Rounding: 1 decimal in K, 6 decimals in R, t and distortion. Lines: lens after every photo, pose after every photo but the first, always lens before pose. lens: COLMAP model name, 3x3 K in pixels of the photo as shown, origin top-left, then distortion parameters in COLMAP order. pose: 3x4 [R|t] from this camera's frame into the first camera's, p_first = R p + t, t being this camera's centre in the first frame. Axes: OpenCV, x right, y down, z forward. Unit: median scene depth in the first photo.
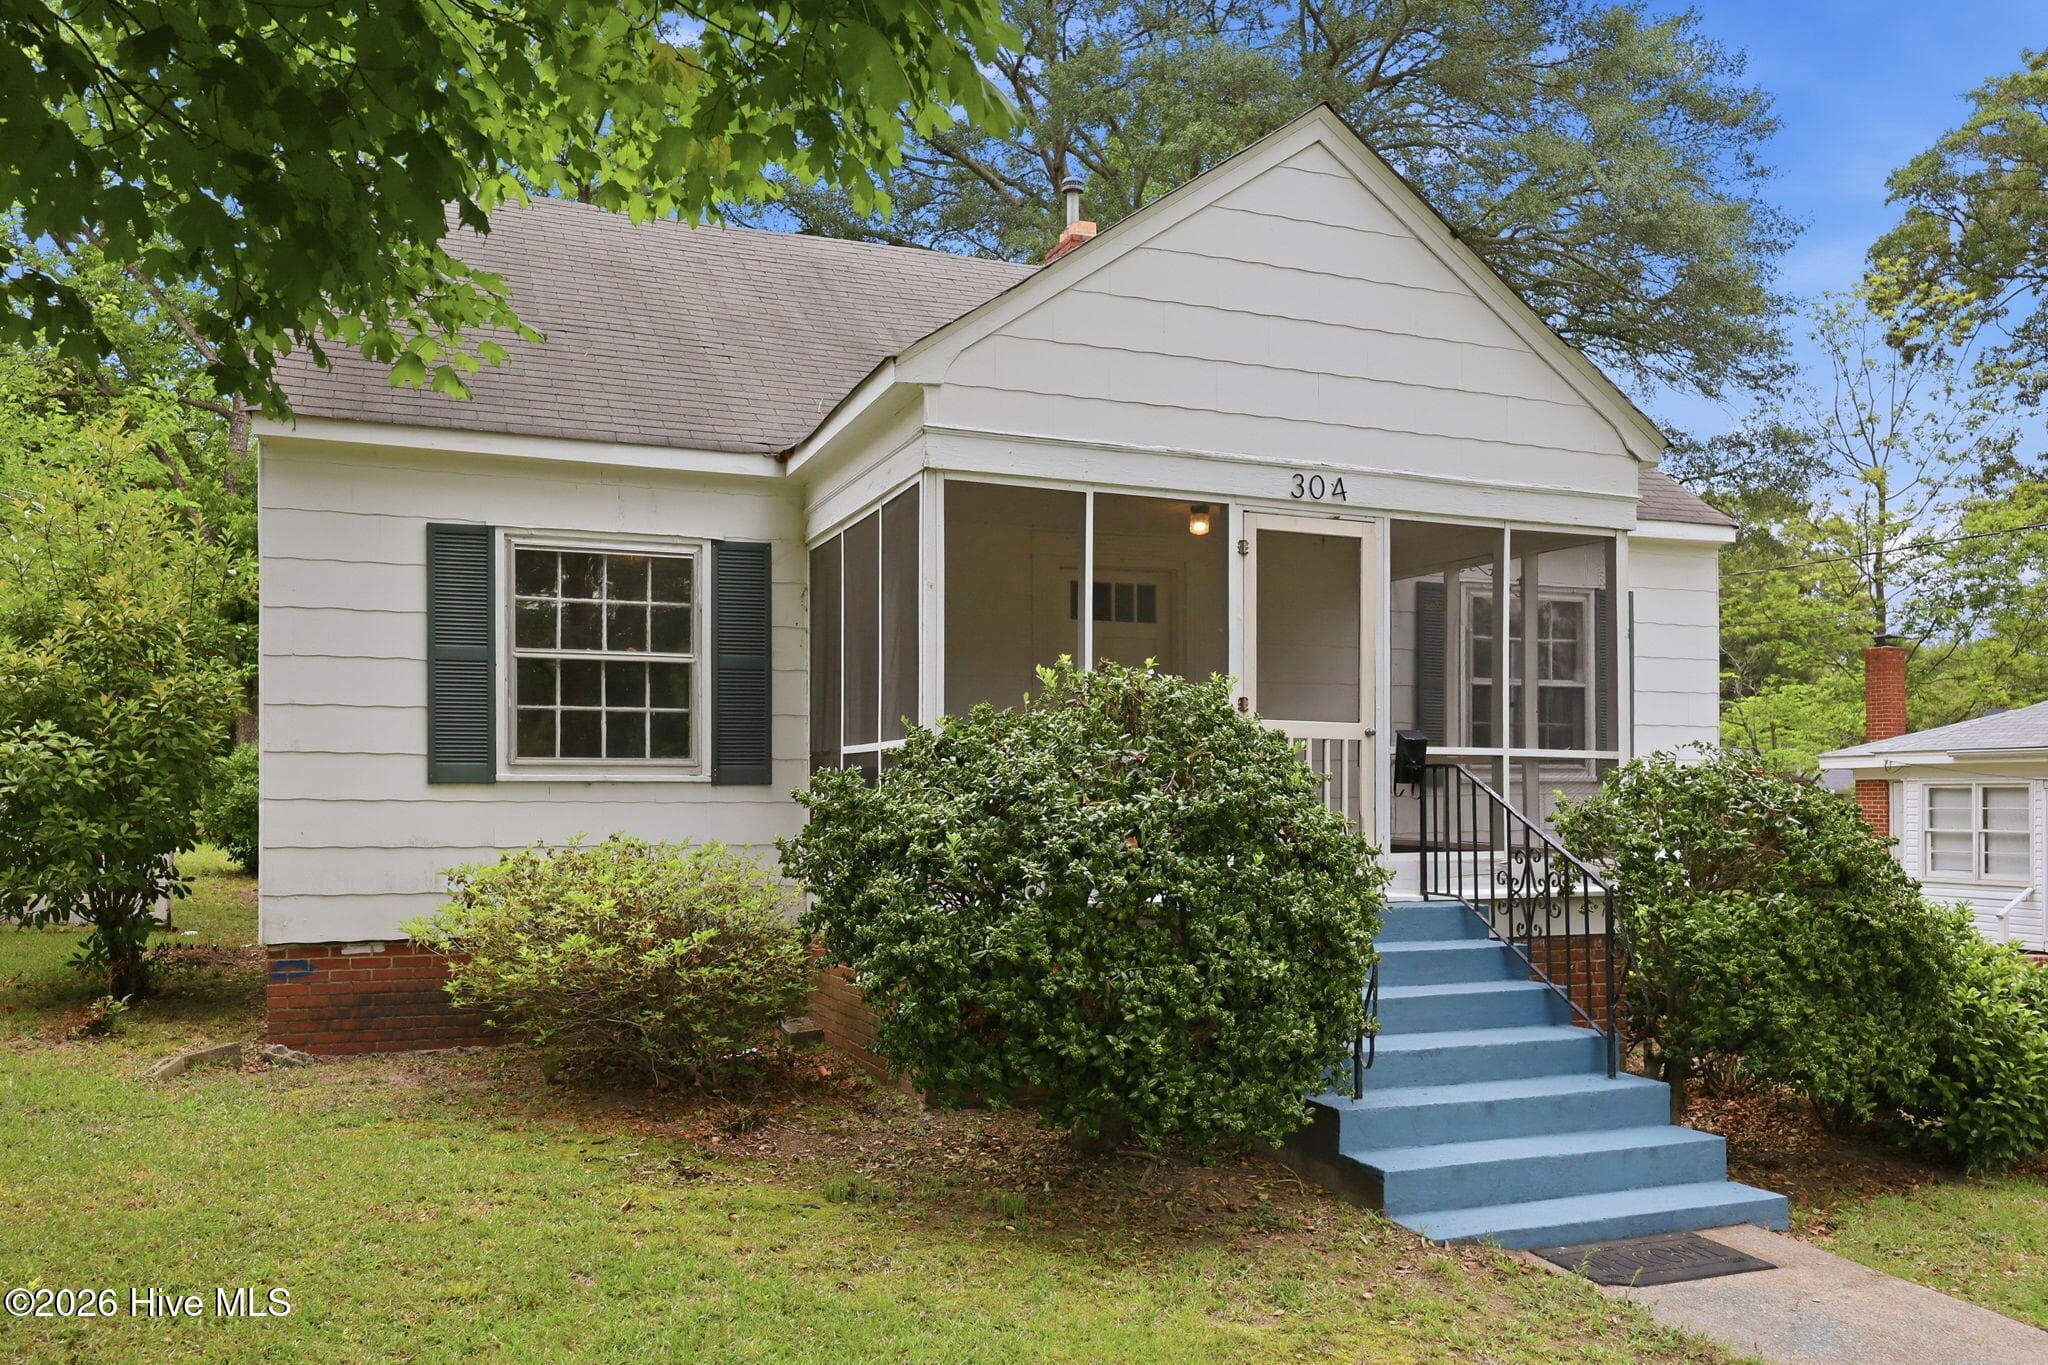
lens RADIAL K [[1580.7, 0, 1025.8], [0, 1580.7, 795.5], [0, 0, 1]] dist [-0.011554, 0.021414]
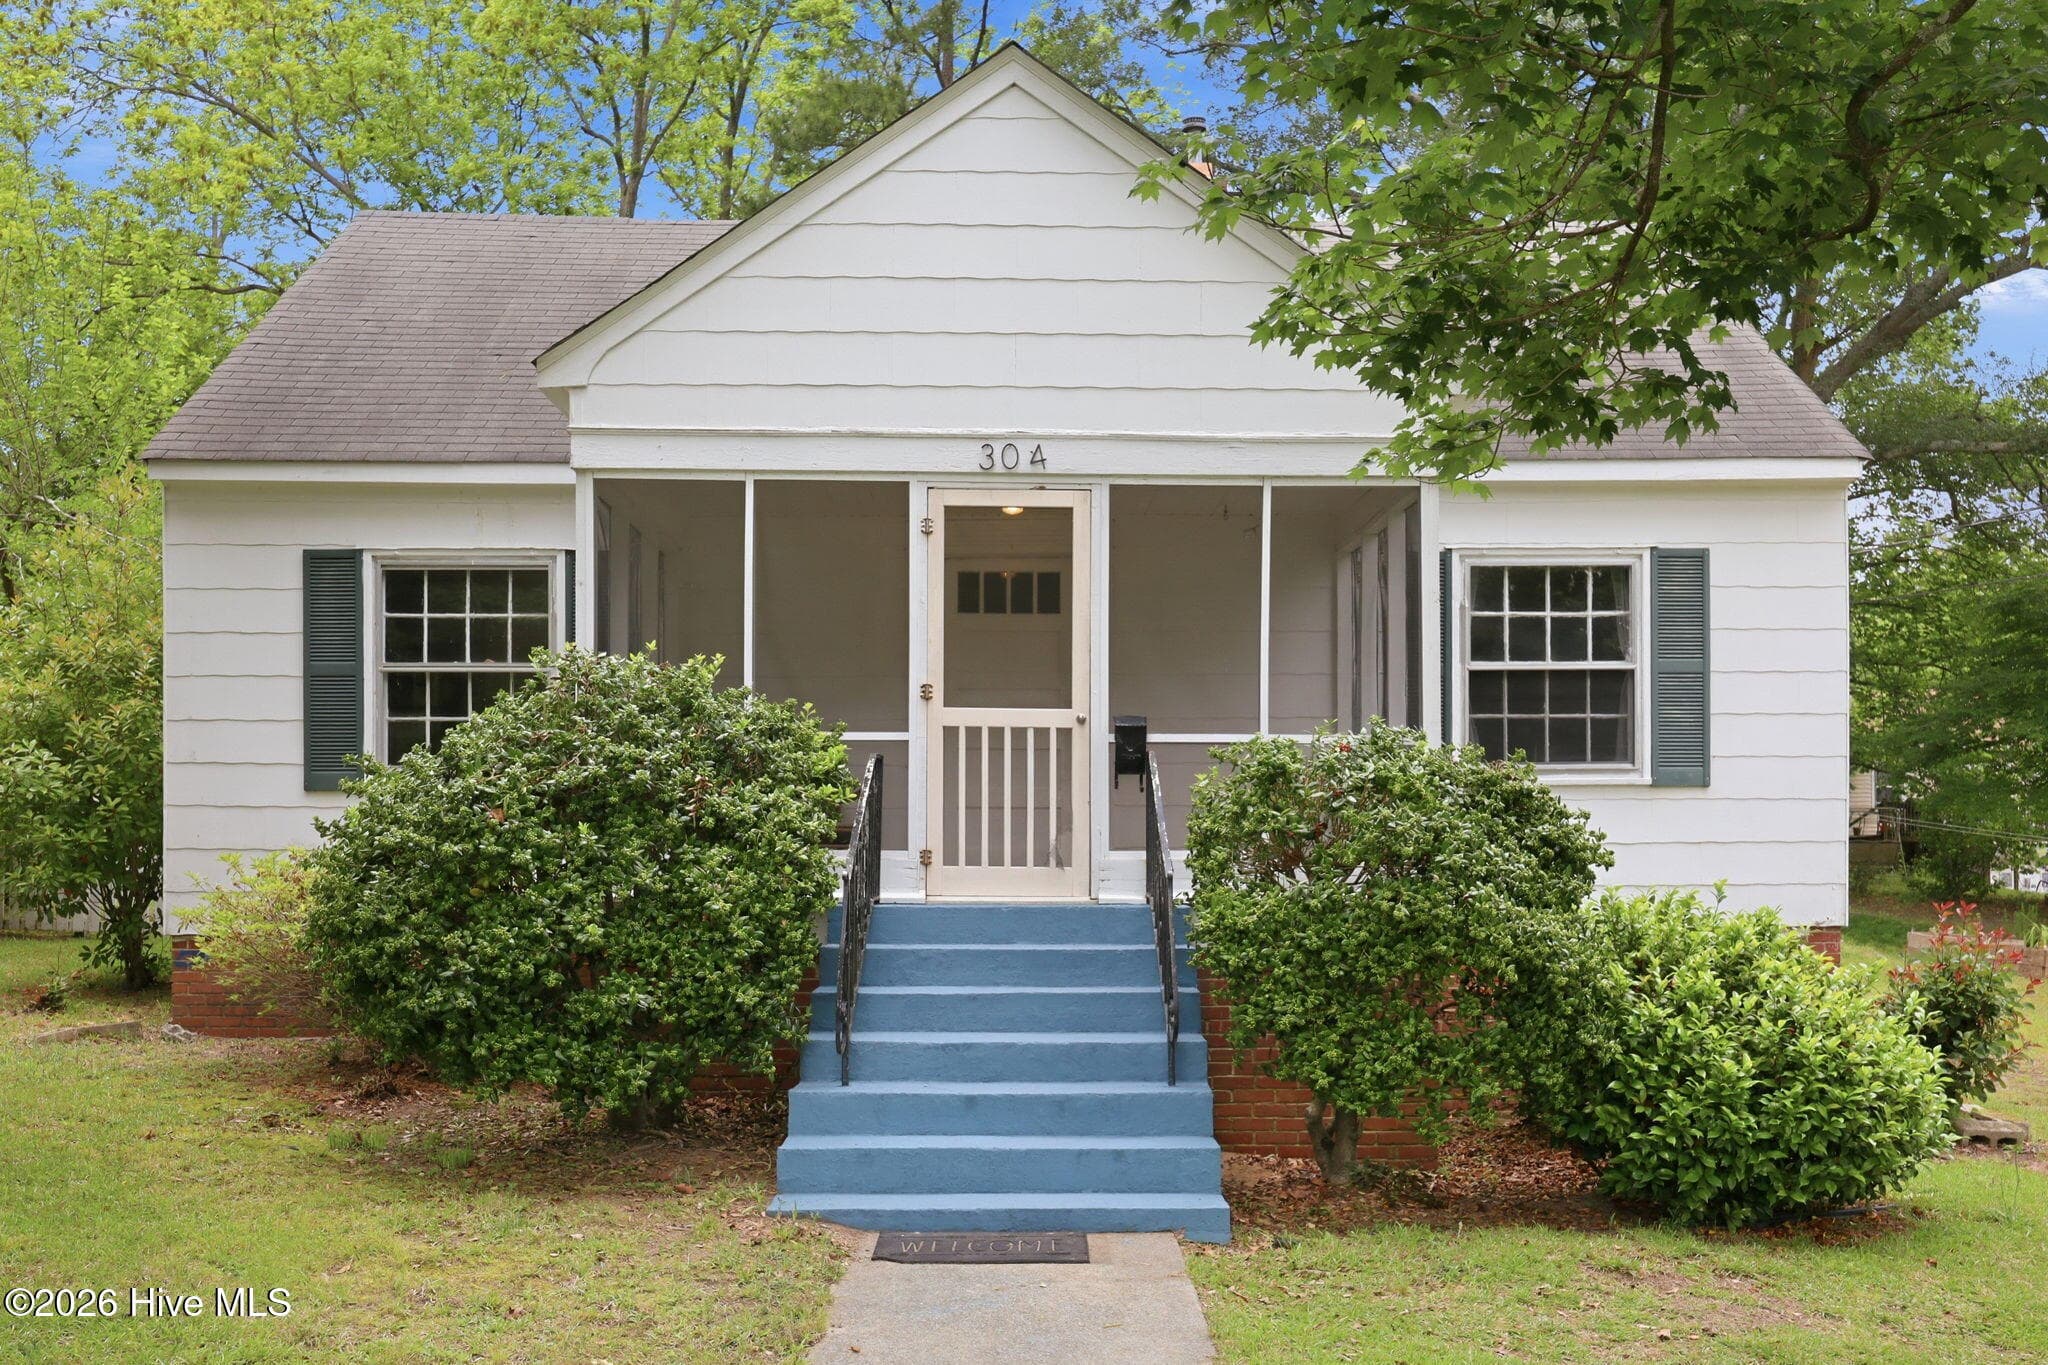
lens RADIAL K [[1912.2, 0, 1048.8], [0, 1912.2, 860.8], [0, 0, 1]] dist [-0.003468, 0.000000]
pose [[0.935844, -0.000058, -0.352415, 0.601420], [0.001018, 0.999996, 0.002539, 0.040288], [0.352413, -0.002735, 0.935840, -0.048452]]
